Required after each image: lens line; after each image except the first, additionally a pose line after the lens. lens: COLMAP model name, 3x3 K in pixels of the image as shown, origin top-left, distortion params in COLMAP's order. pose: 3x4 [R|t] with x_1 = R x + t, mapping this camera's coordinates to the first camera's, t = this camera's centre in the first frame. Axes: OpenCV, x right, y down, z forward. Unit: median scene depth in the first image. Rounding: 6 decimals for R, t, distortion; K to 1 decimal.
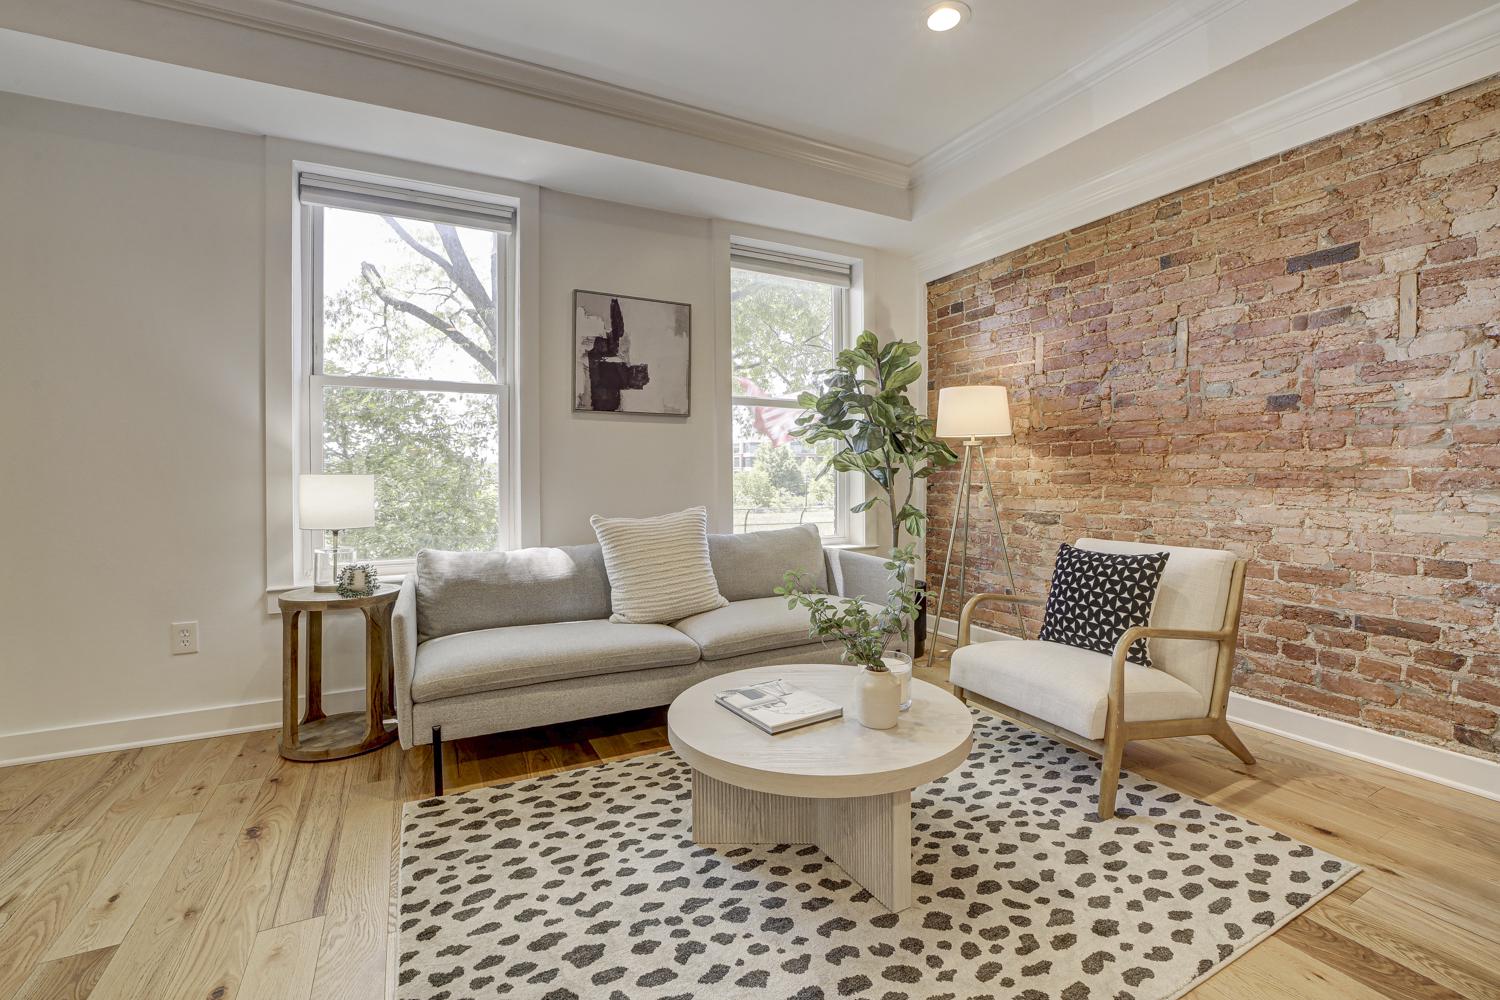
lens RADIAL K [[636.8, 0, 757.5], [0, 636.8, 475.4], [0, 0, 1]] dist [-0.037047, 0.008066]
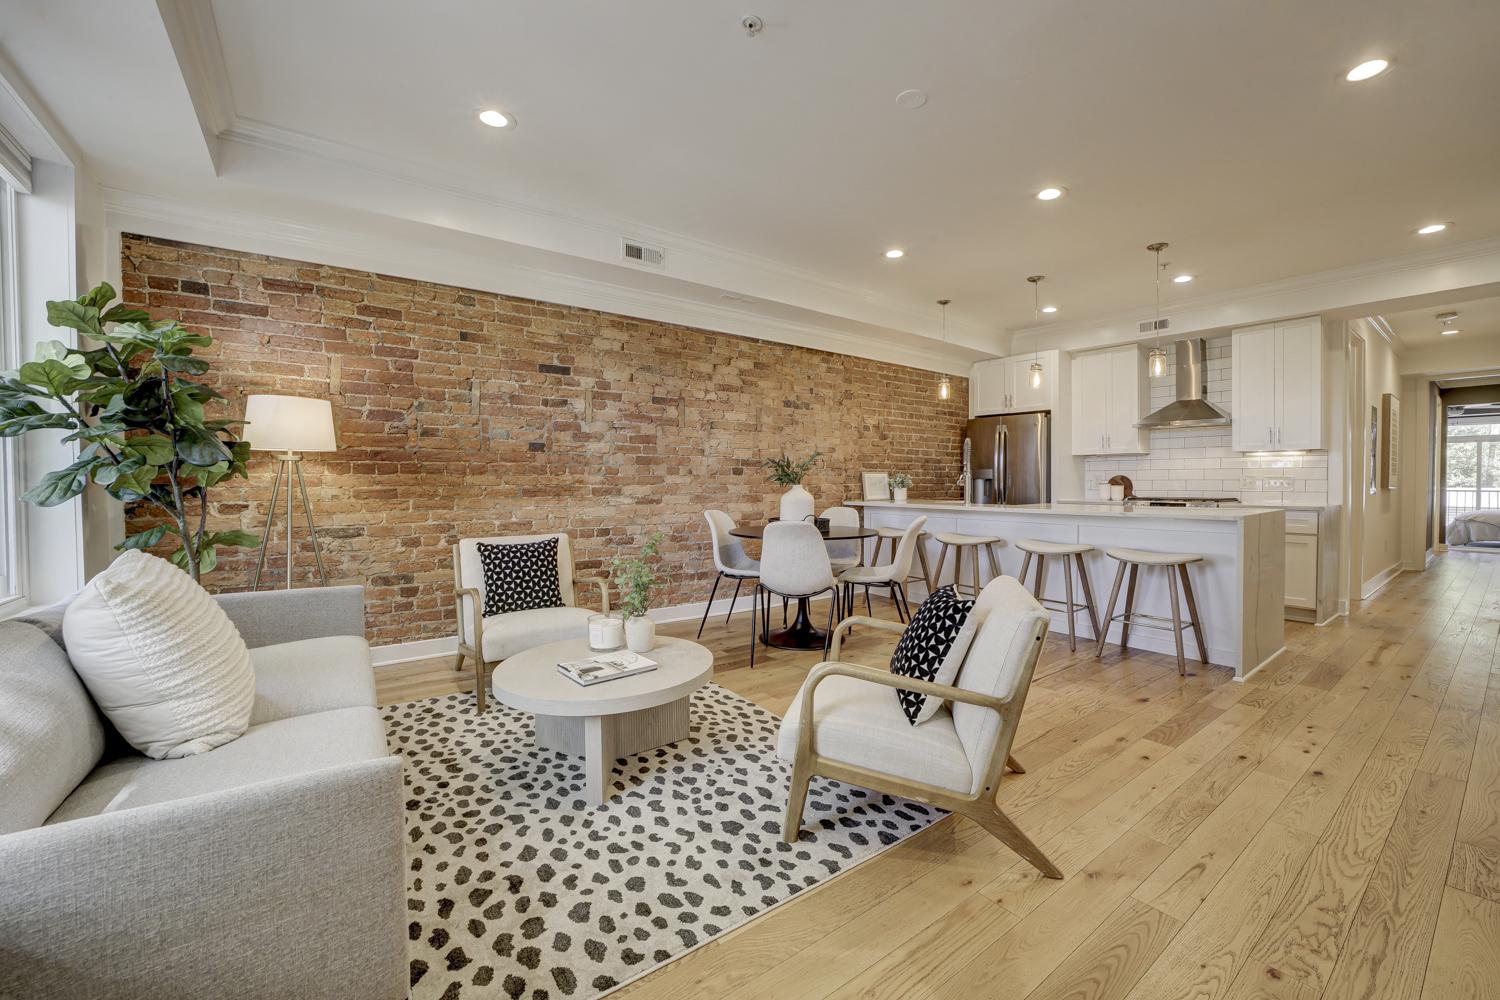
lens RADIAL K [[636.8, 0, 770.8], [0, 636.8, 493.4], [0, 0, 1]] dist [-0.037047, 0.008066]
pose [[-0.162476, -0.018505, 0.986539, -0.887354], [0.002432, 0.999814, 0.019155, -0.018974], [-0.986710, 0.005511, -0.162400, 0.588428]]
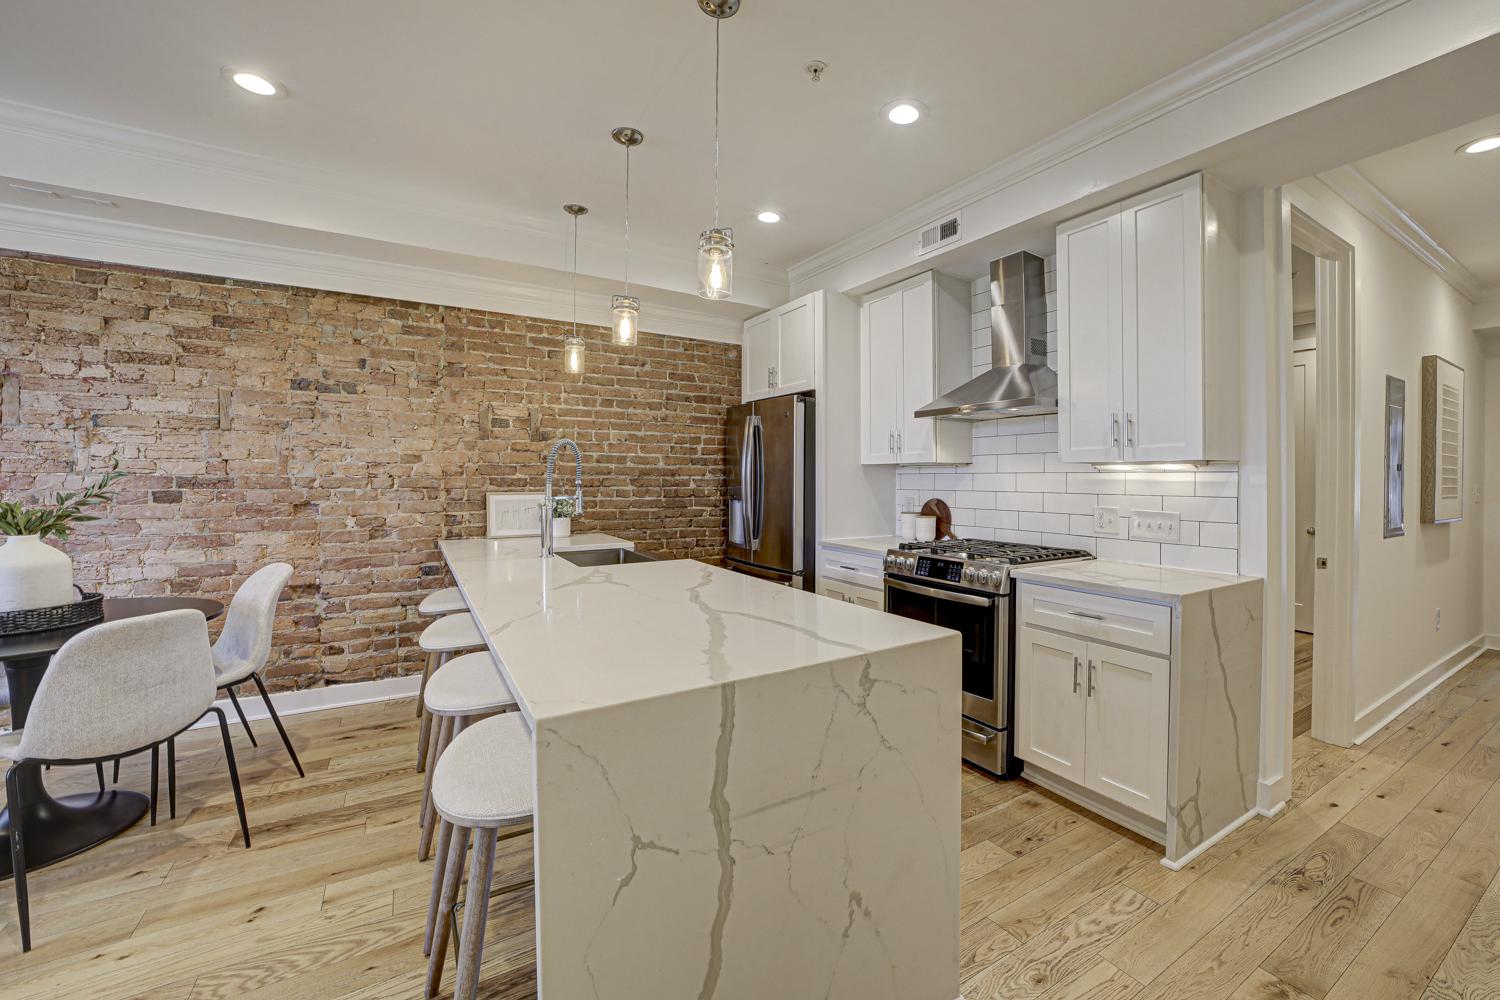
lens RADIAL K [[636.8, 0, 818.3], [0, 636.8, 476.7], [0, 0, 1]] dist [-0.037047, 0.008066]
pose [[-0.072800, -0.003193, 0.997341, -0.157735], [-0.001645, 0.999994, 0.003081, -0.092533], [-0.997345, -0.001416, -0.072805, -0.726807]]
